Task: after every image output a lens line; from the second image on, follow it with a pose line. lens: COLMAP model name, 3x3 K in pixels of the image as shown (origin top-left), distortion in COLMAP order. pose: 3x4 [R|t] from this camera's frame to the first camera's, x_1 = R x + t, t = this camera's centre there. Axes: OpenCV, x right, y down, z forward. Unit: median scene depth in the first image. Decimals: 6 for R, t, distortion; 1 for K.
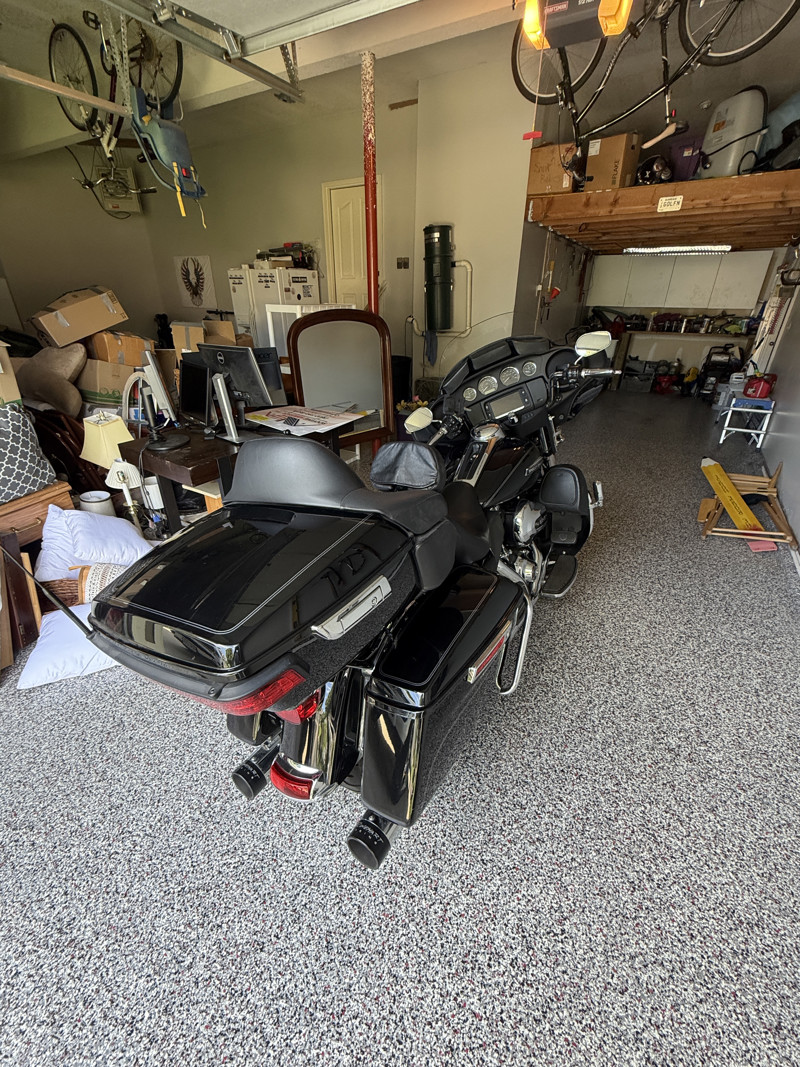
lens RADIAL K [[449.5, 0, 399.5], [0, 449.5, 533.8], [0, 0, 1]] dist [-0.001608, 0.001059]
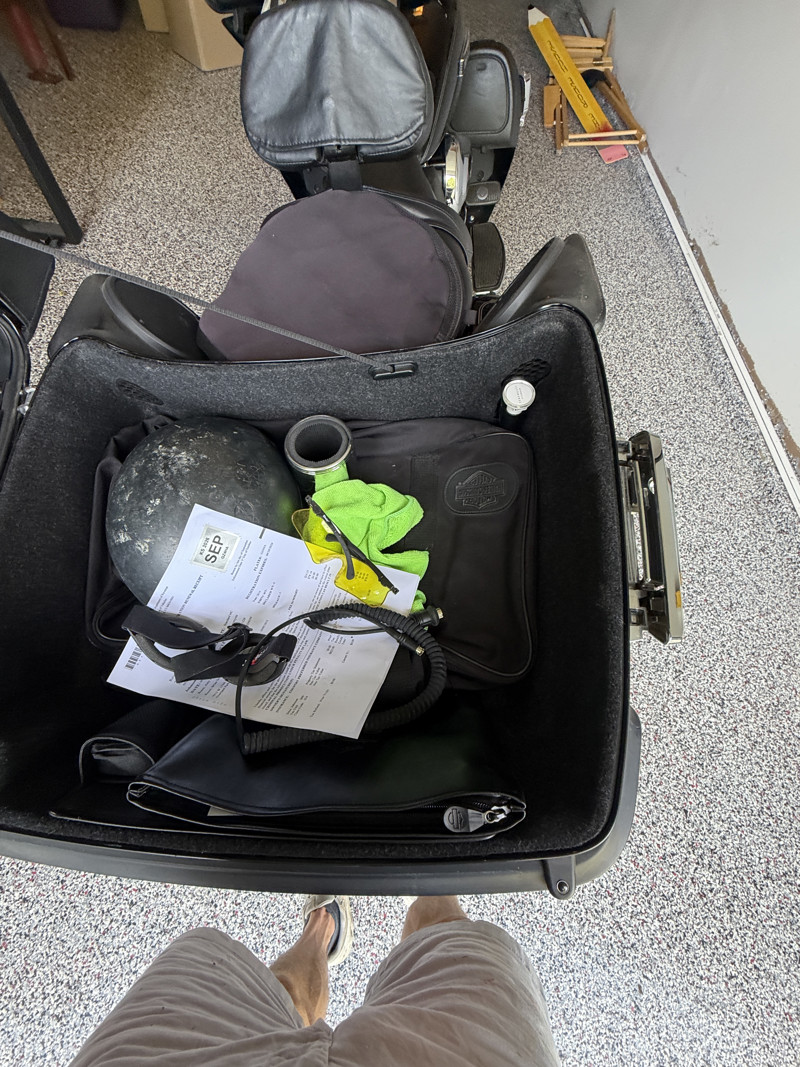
lens RADIAL K [[449.5, 0, 409.2], [0, 449.5, 534.2], [0, 0, 1]] dist [-0.001608, 0.001059]
pose [[0.847952, -0.434198, 0.304055, -0.267006], [0.149435, 0.746157, 0.648783, -0.105940], [-0.508573, -0.504700, 0.697589, 0.488008]]
